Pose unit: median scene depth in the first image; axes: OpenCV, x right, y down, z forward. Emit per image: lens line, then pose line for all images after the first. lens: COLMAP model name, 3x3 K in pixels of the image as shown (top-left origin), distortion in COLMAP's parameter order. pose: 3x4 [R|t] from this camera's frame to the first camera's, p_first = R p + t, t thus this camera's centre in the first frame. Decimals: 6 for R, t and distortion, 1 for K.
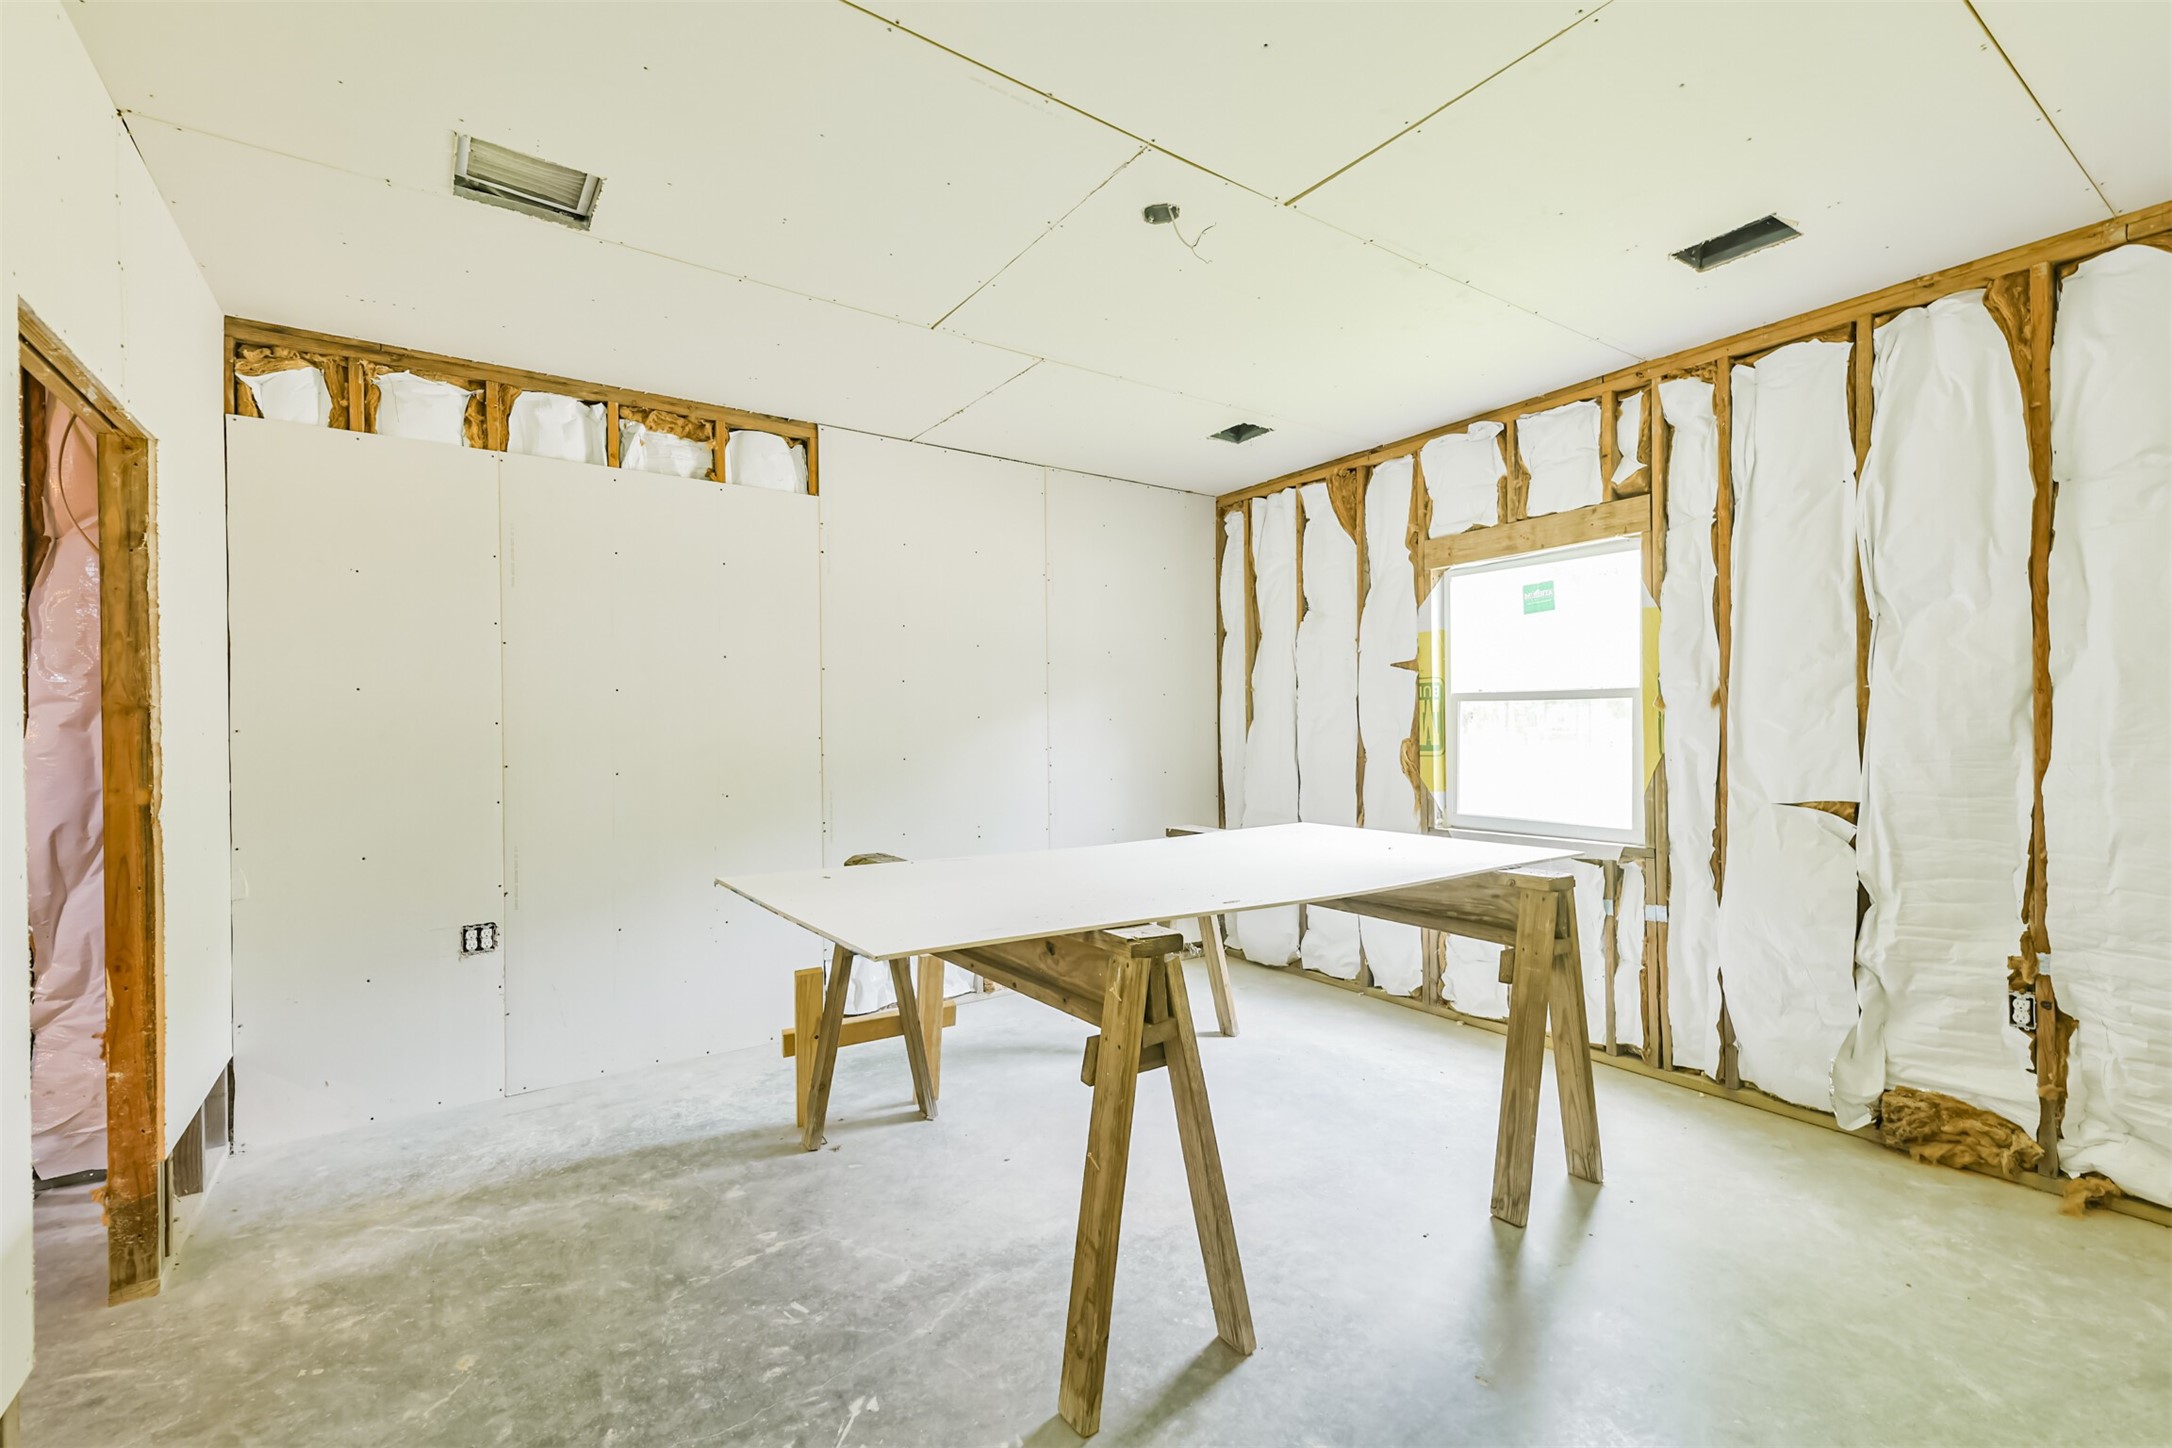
lens RADIAL K [[939.4, 0, 1081.6], [0, 939.4, 731.0], [0, 0, 1]] dist [-0.001270, -0.003579]
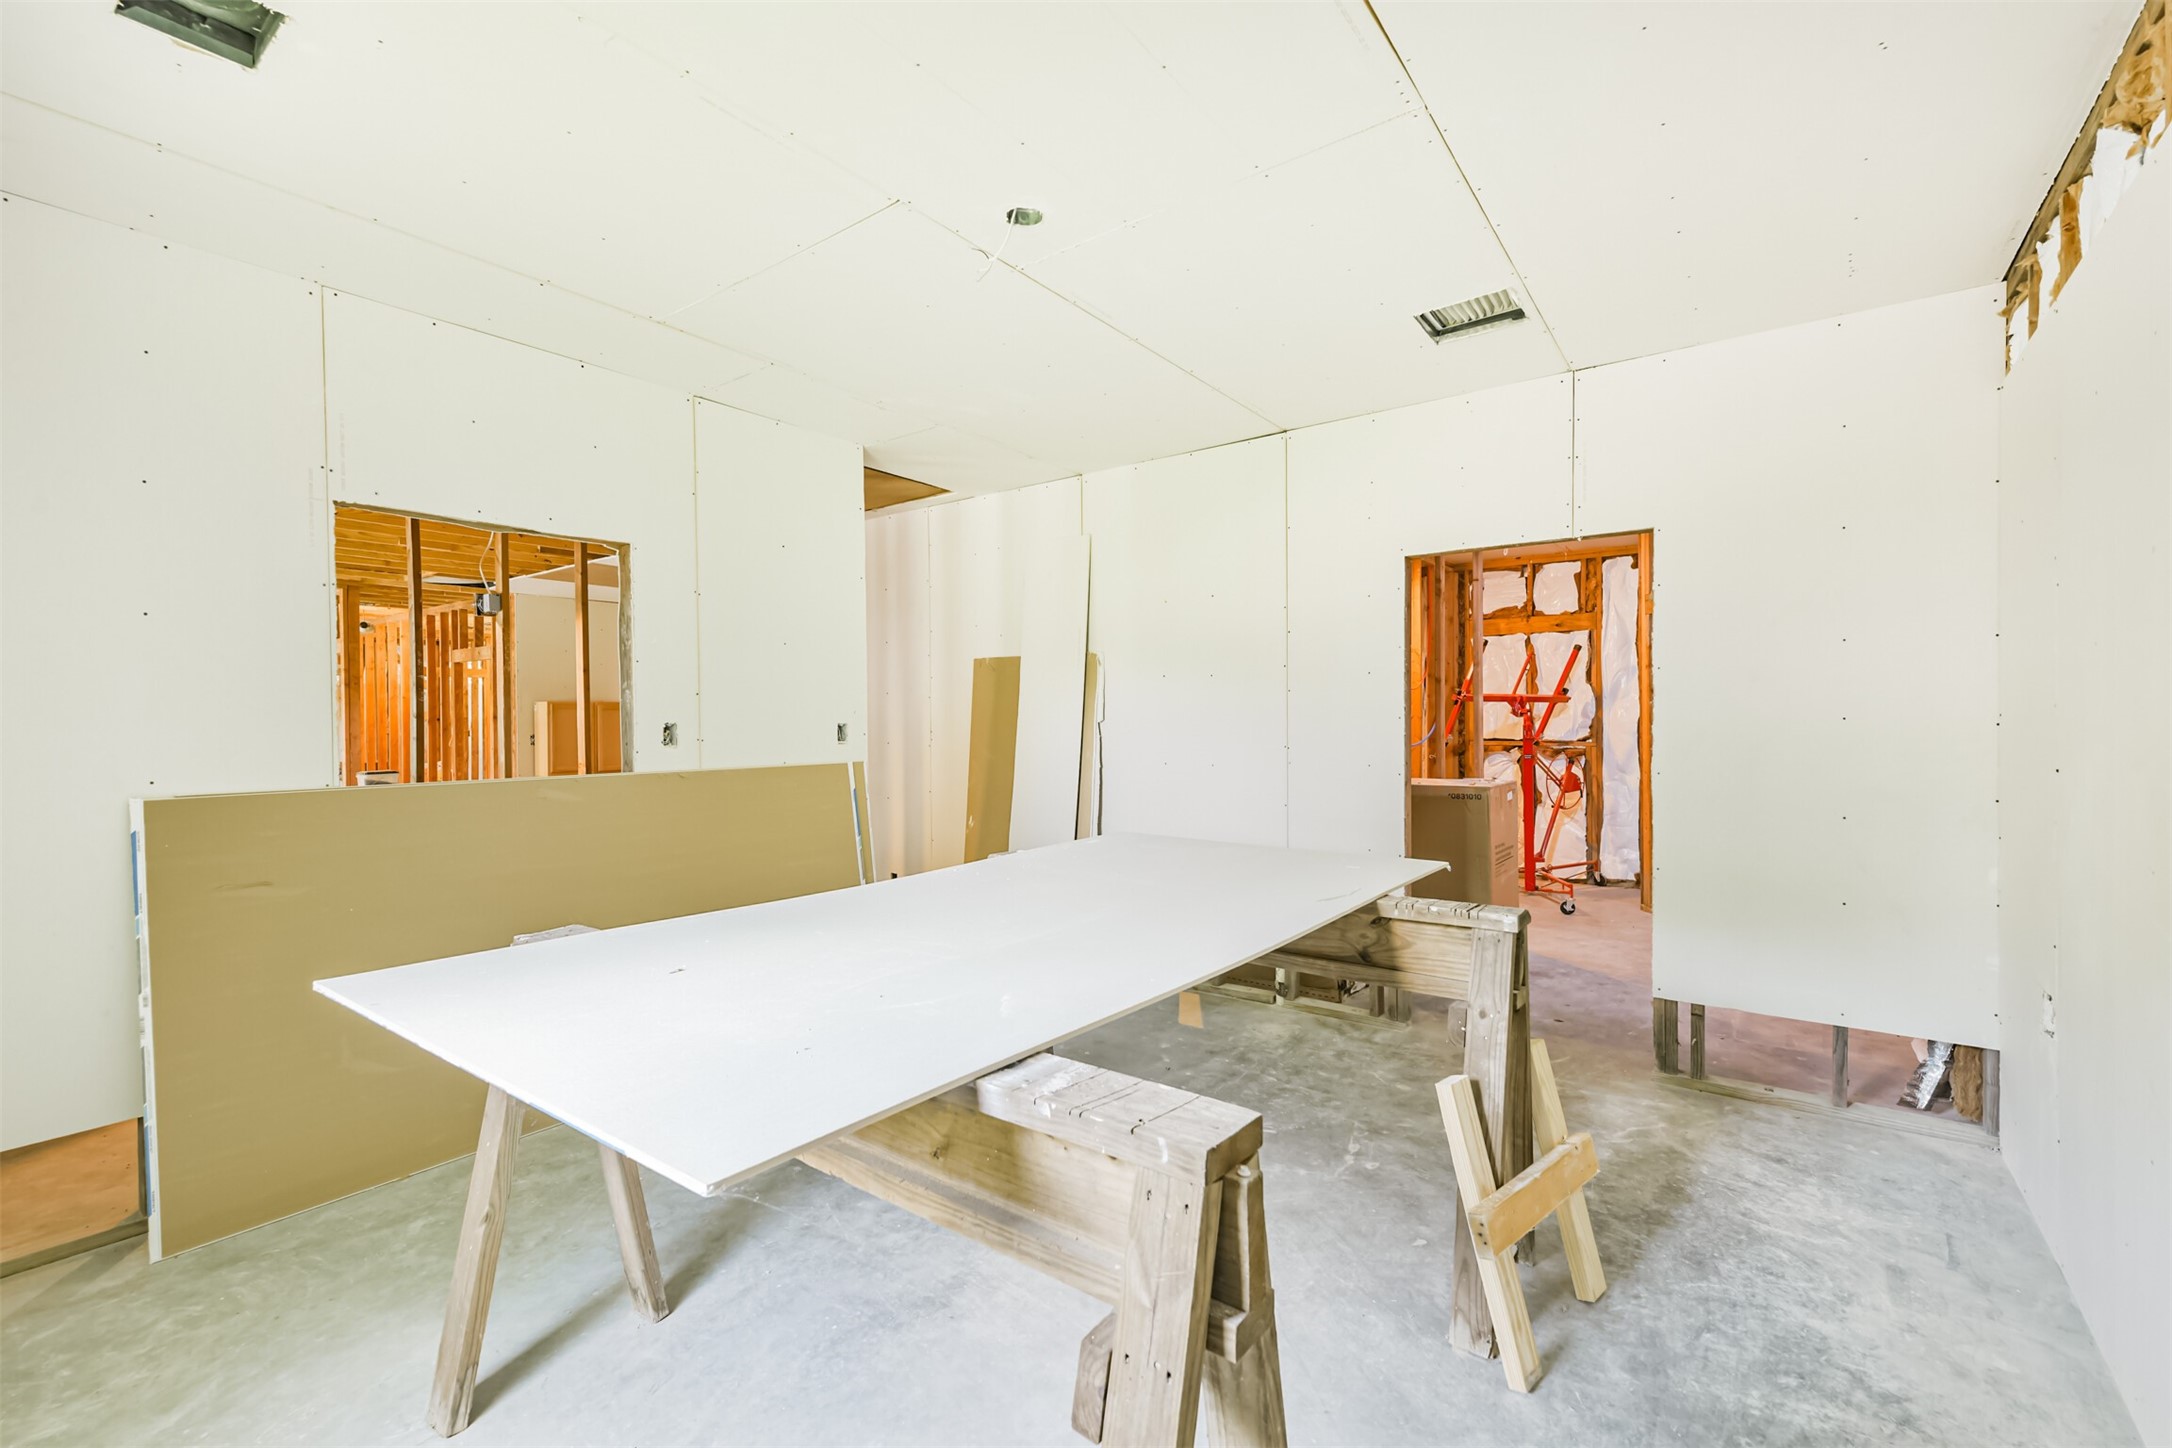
lens RADIAL K [[939.4, 0, 1087.7], [0, 939.4, 726.6], [0, 0, 1]] dist [-0.001270, -0.003579]
pose [[-0.948013, 0.018947, -0.317668, 0.329990], [0.015775, 0.999797, 0.012554, -0.016061], [0.317841, 0.006890, -0.948119, 1.875015]]
